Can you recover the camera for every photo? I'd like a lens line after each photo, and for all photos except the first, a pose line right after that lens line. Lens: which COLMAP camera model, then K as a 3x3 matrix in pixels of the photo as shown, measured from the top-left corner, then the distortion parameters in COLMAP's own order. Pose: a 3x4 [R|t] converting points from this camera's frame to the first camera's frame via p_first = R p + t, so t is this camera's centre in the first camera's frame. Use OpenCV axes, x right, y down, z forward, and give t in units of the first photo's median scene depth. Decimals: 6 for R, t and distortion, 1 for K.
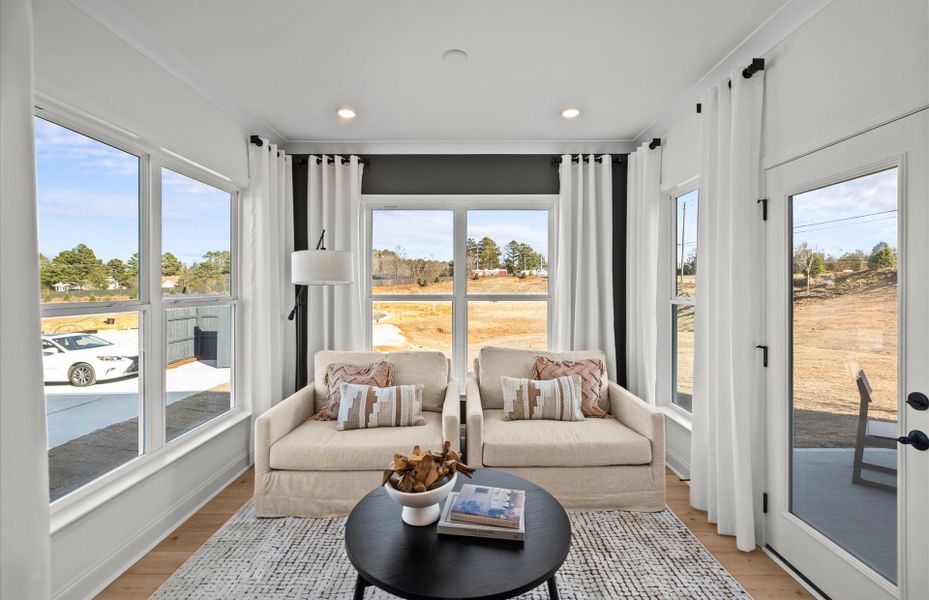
lens RADIAL K [[435.6, 0, 455.2], [0, 435.6, 289.4], [0, 0, 1]] dist [-0.020251, 0.000484]
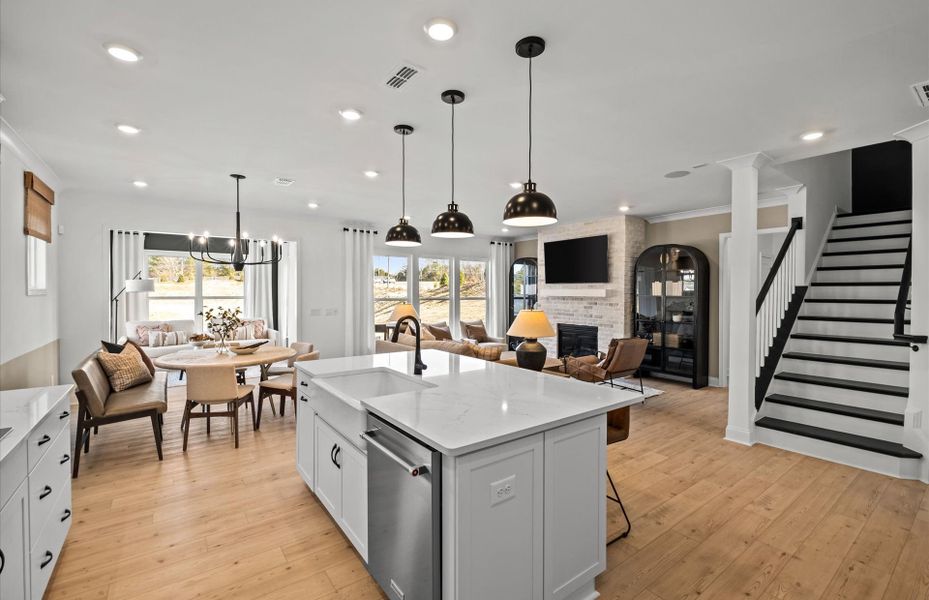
lens RADIAL K [[406.3, 0, 464.5], [0, 406.3, 300.0], [0, 0, 1]] dist [0.000852, 0.000138]
pose [[0.792360, -0.009024, 0.609987, -0.215231], [-0.000632, 0.999878, 0.015613, -0.002346], [-0.610053, -0.012756, 0.792258, -1.745139]]
